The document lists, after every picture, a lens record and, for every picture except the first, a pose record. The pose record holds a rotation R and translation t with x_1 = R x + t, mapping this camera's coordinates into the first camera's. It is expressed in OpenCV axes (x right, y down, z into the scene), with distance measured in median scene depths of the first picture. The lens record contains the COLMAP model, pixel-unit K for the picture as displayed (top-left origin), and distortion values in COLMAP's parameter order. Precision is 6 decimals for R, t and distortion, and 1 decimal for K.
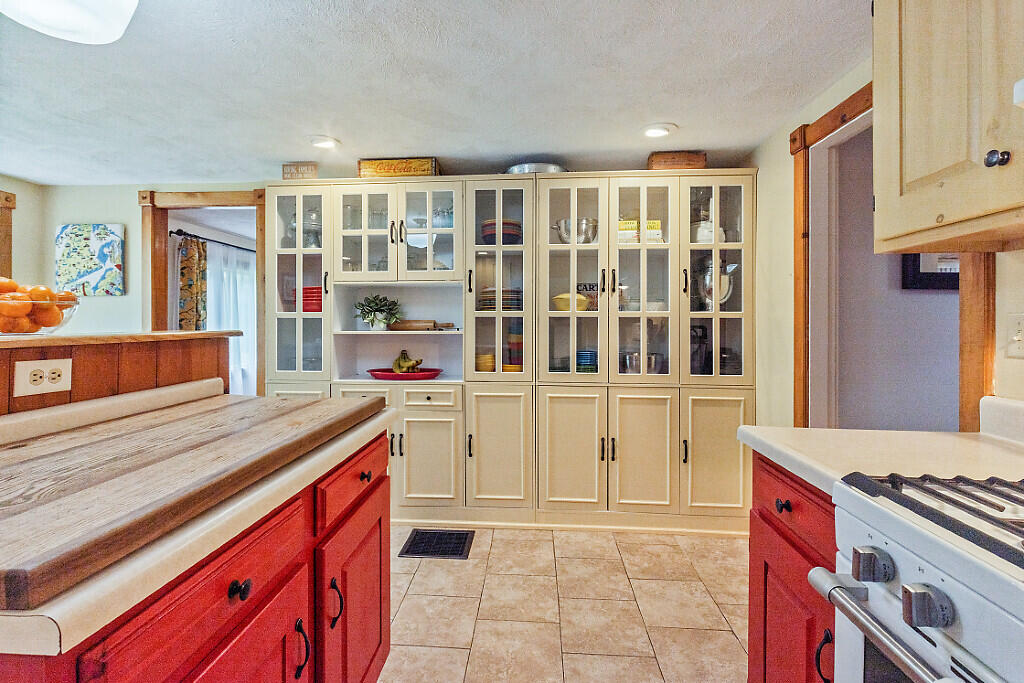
lens RADIAL K [[520.6, 0, 474.9], [0, 520.6, 323.4], [0, 0, 1]] dist [-0.000415, -0.000214]
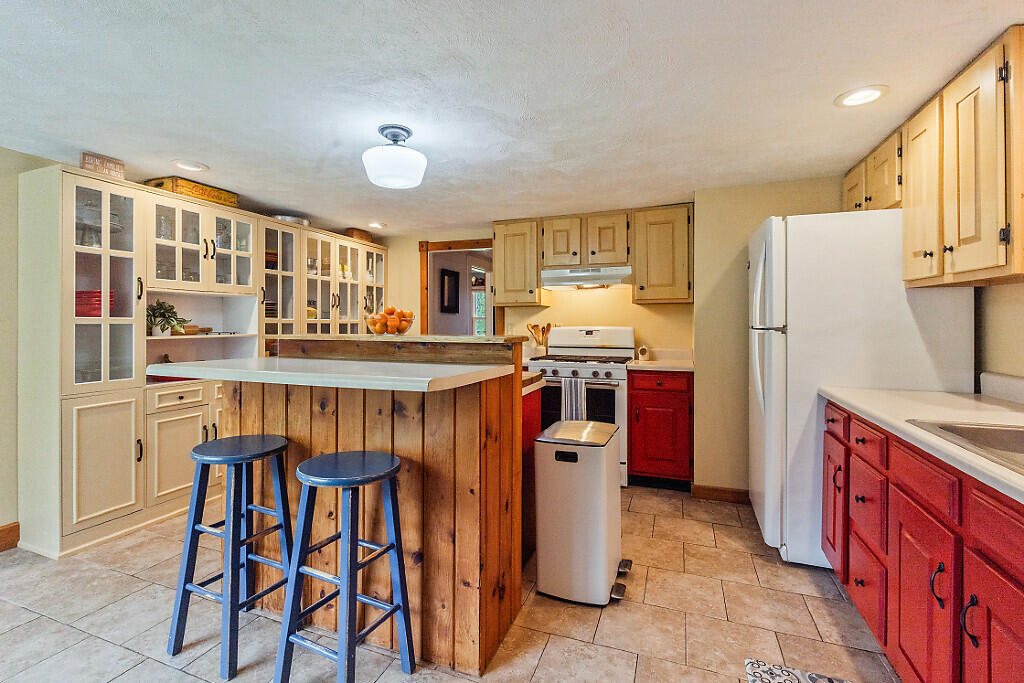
lens RADIAL K [[520.6, 0, 474.9], [0, 520.6, 323.4], [0, 0, 1]] dist [-0.000415, -0.000214]
pose [[0.288878, -0.000588, 0.957366, -1.070189], [0.011722, 0.999927, -0.002923, -0.001218], [-0.957294, 0.012067, 0.288864, 0.106014]]
